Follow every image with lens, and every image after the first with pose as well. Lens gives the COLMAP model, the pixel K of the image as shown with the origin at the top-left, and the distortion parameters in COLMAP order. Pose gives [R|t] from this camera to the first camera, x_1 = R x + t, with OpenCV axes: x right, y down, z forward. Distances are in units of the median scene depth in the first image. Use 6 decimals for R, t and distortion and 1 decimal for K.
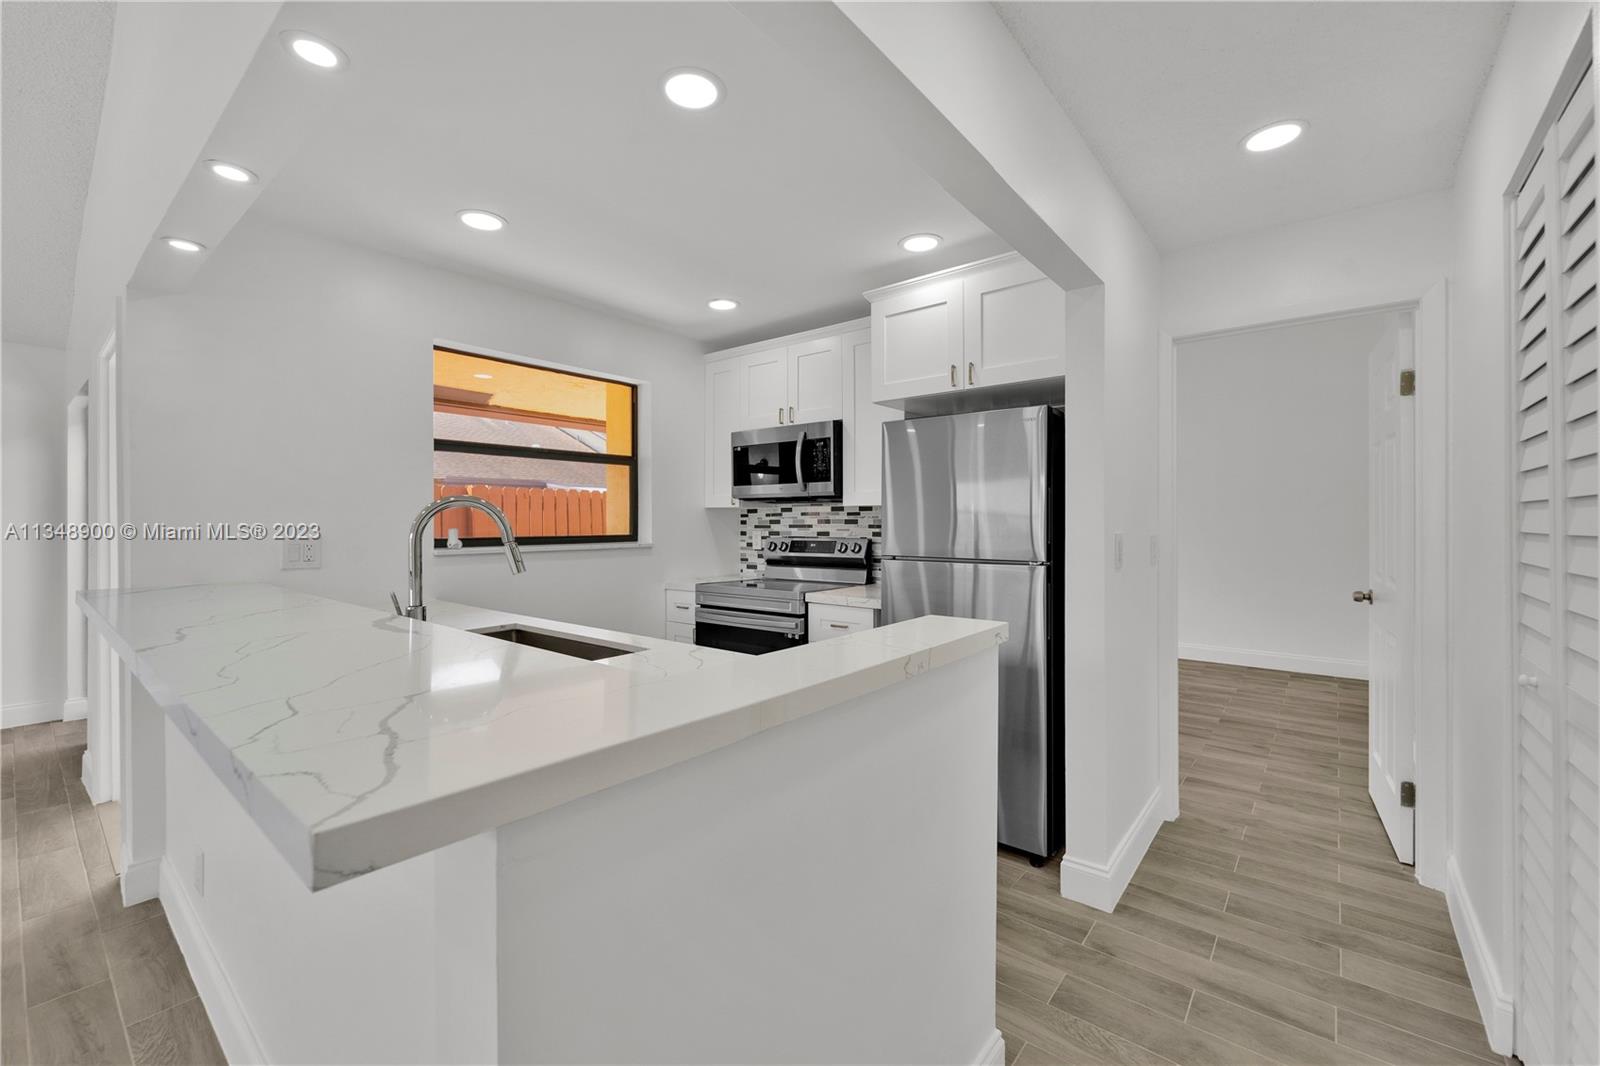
lens RADIAL K [[647.7, 0, 804.0], [0, 647.7, 528.6], [0, 0, 1]] dist [0.001198, 0.000486]
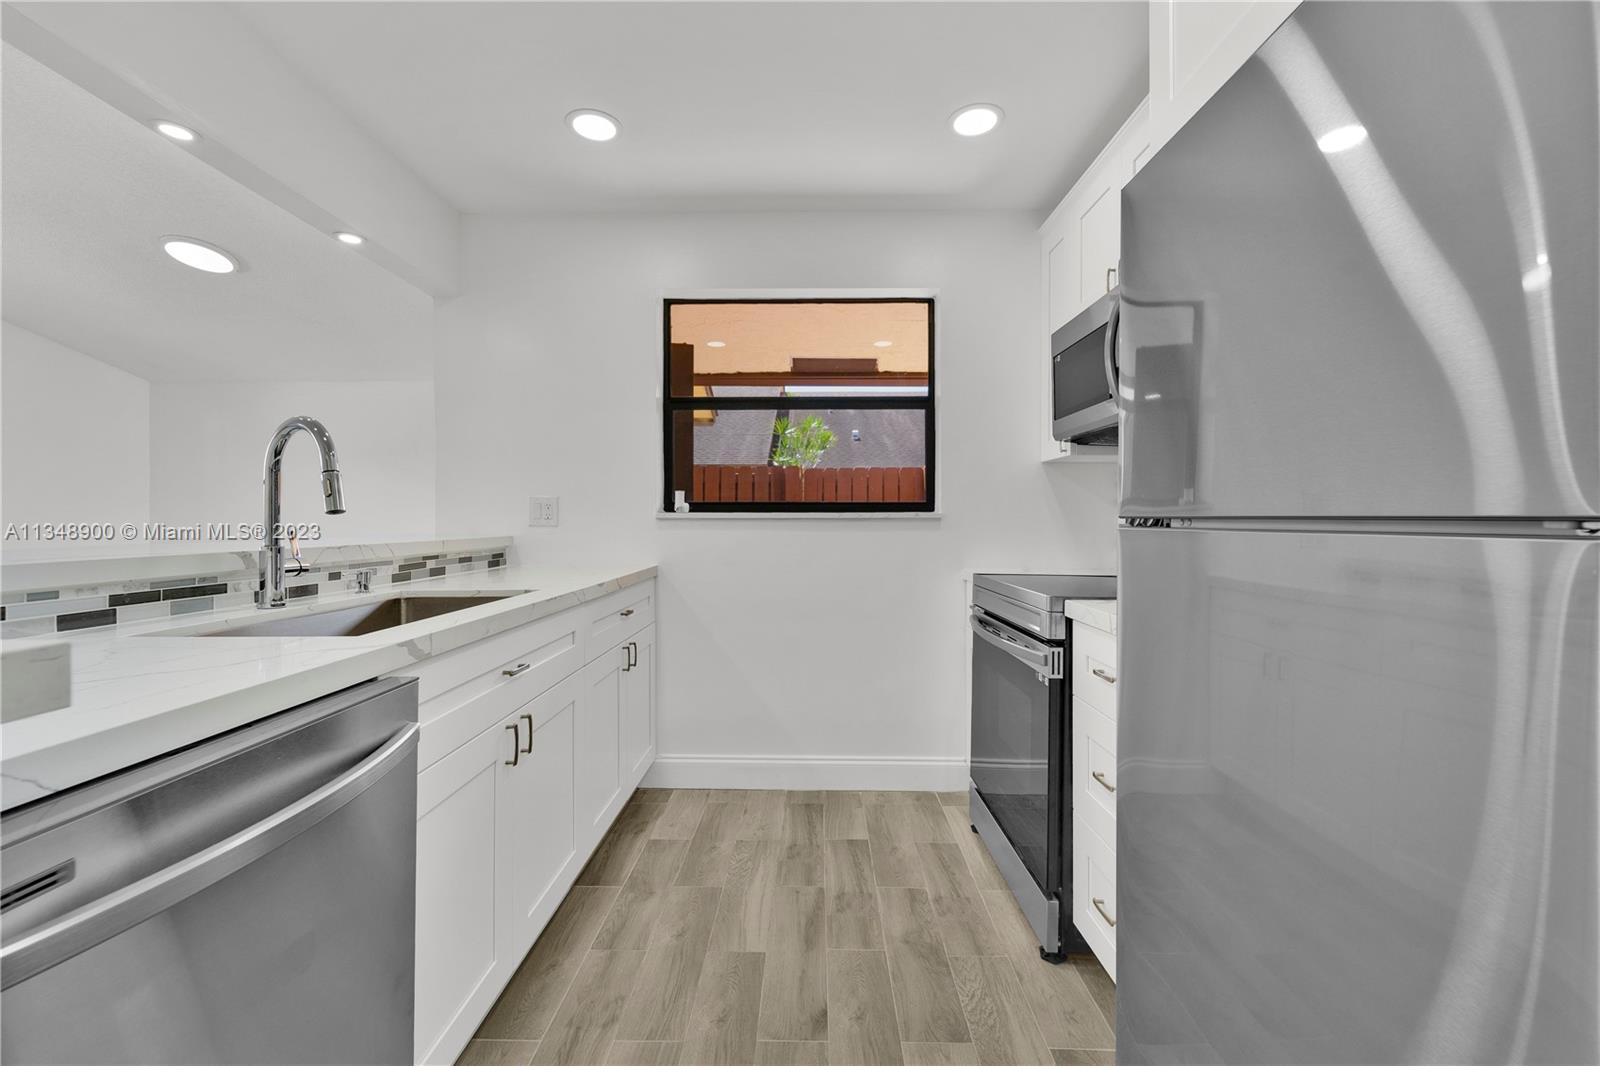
lens RADIAL K [[647.7, 0, 796.7], [0, 647.7, 526.0], [0, 0, 1]] dist [0.001198, 0.000486]
pose [[0.612932, 0.011659, -0.790050, 0.234091], [-0.010849, 0.999921, 0.006340, 0.033949], [0.790061, 0.004685, 0.613010, 0.438804]]
